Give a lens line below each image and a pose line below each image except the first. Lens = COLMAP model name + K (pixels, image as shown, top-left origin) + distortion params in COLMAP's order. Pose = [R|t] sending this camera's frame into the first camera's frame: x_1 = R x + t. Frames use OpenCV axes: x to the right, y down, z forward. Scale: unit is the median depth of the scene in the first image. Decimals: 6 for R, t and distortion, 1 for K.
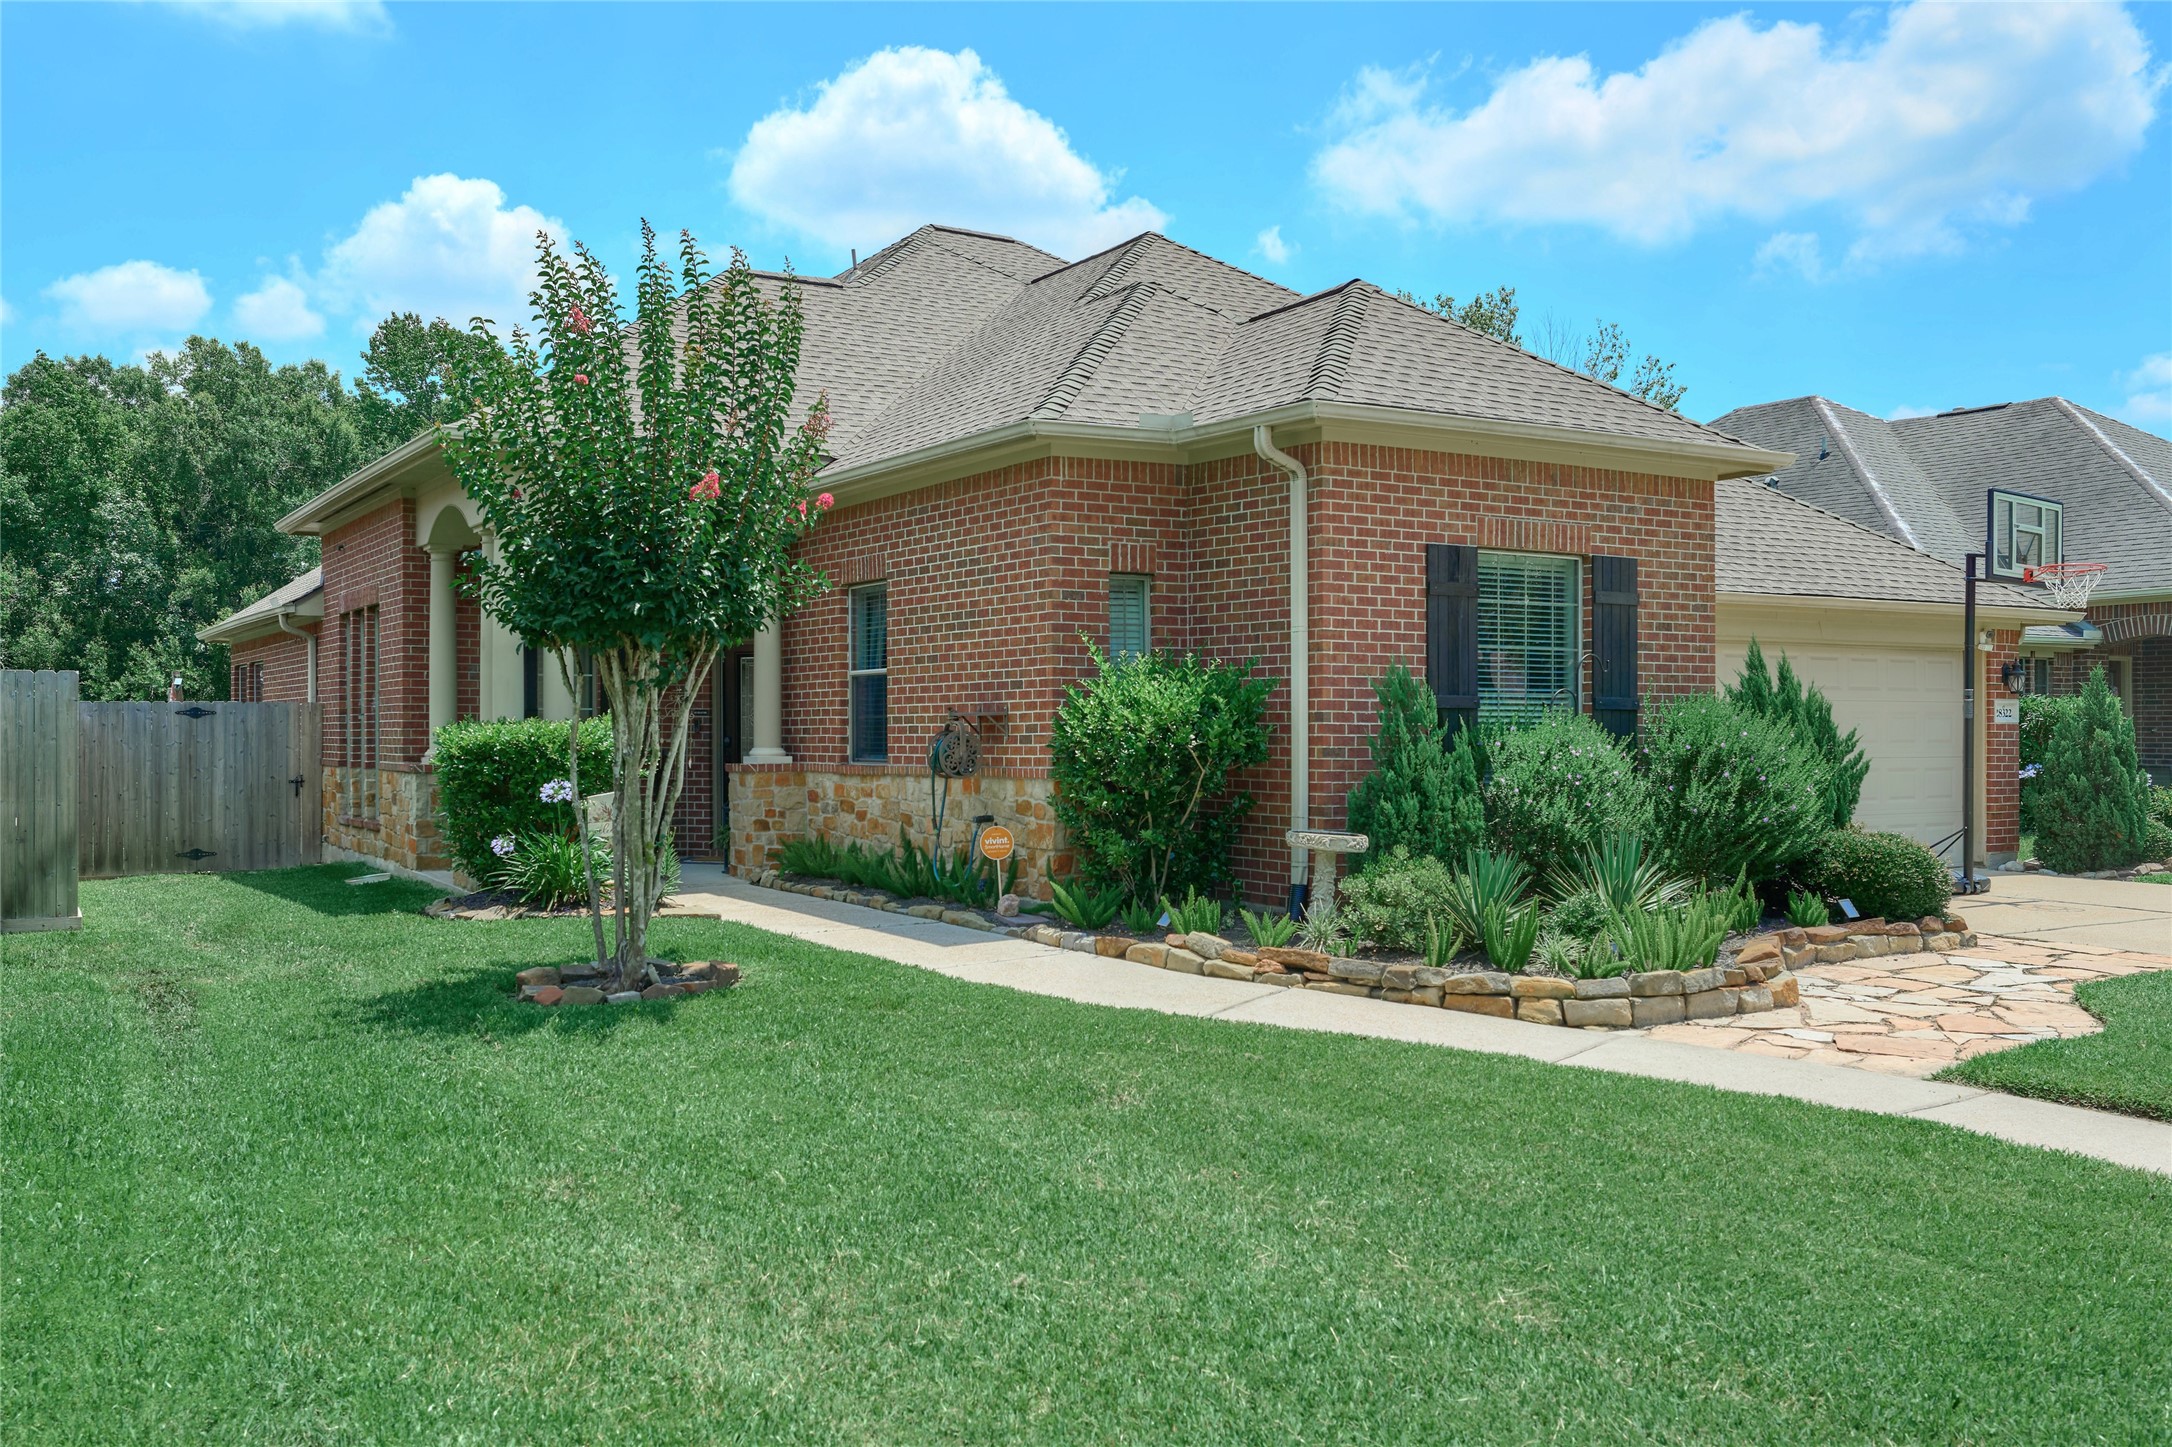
lens RADIAL K [[1862.2, 0, 1086.0], [0, 1862.2, 723.5], [0, 0, 1]] dist [0.009246, 0.002872]
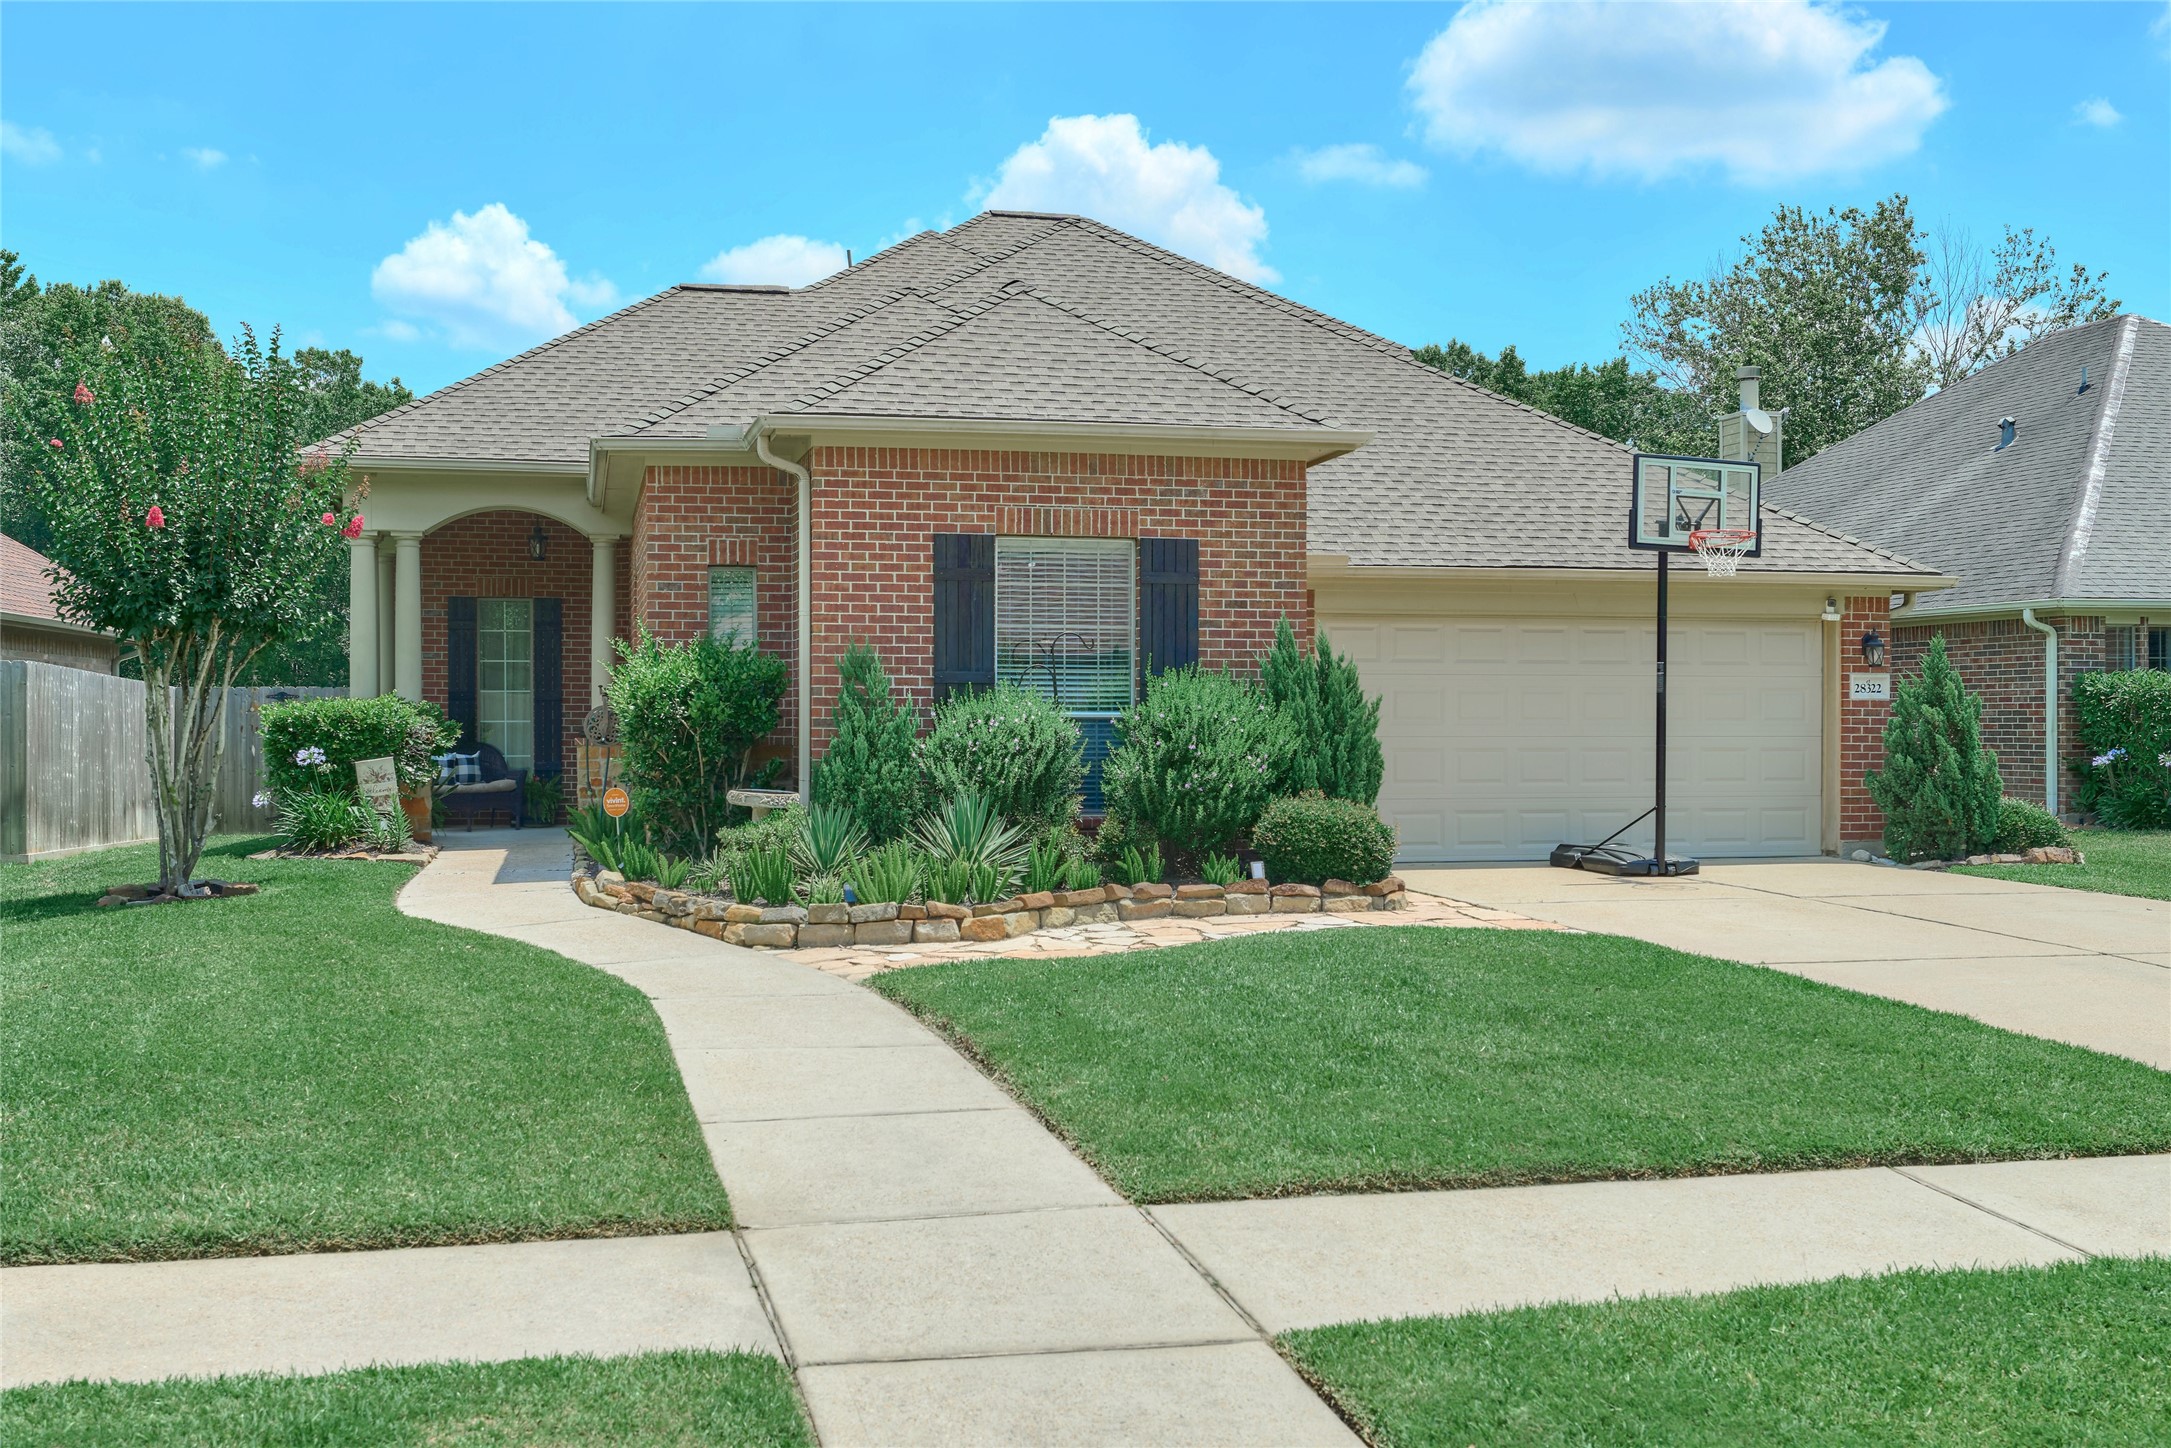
lens RADIAL K [[2162.6, 0, 1085.5], [0, 2162.6, 724.0], [0, 0, 1]] dist [0.002513, -0.000732]
pose [[0.947928, 0.000193, -0.318485, 0.648348], [0.000812, 0.999995, 0.003020, 0.011606], [0.318484, -0.003122, 0.947923, -0.175623]]
